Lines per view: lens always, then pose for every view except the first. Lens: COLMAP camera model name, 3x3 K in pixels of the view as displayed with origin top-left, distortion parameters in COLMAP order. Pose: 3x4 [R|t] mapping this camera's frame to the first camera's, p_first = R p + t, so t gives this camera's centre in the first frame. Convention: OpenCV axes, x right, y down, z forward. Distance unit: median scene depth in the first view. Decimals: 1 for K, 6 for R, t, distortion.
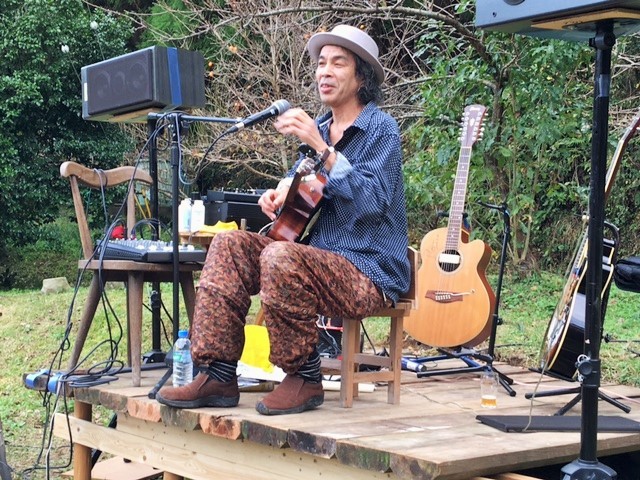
lens RADIAL K [[981.9, 0, 321.7], [0, 981.9, 234.7], [0, 0, 1]] dist [0.020222, 0.000000]
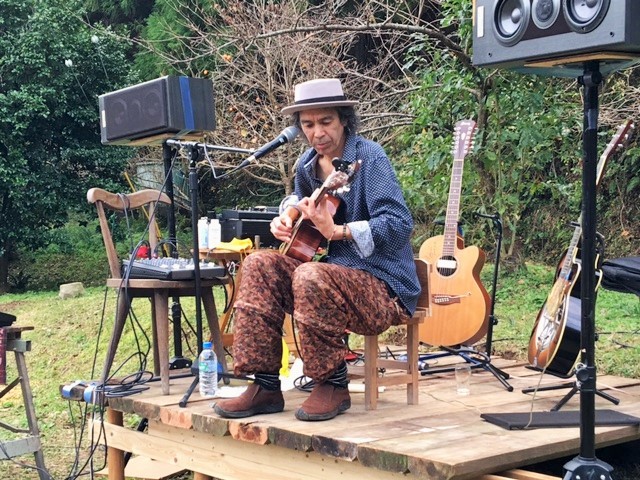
lens RADIAL K [[931.9, 0, 318.1], [0, 931.9, 239.5], [0, 0, 1]] dist [0.019725, 0.000000]
pose [[0.999454, -0.032182, 0.007501, -0.018580], [0.032041, 0.999322, 0.018163, -0.025719], [-0.008080, -0.017913, 0.999807, -0.026373]]
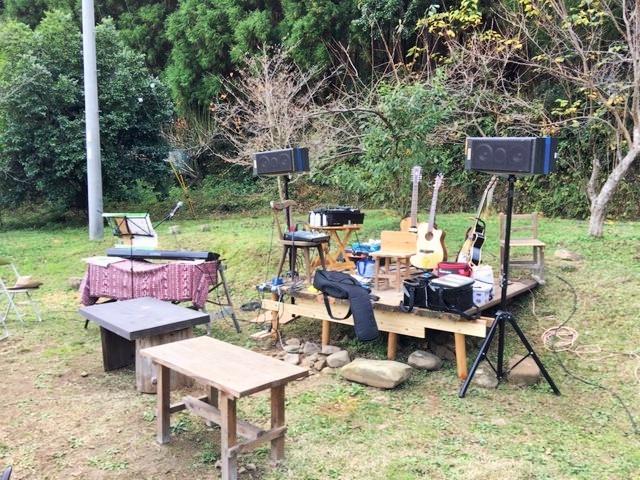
lens RADIAL K [[536.8, 0, 321.9], [0, 536.8, 241.7], [0, 0, 1]] dist [-0.040213, -0.016327]
pose [[0.980322, -0.055846, 0.189340, -0.361197], [0.029225, 0.989639, 0.140576, -0.146323], [-0.195229, -0.132276, 0.971797, -0.326996]]
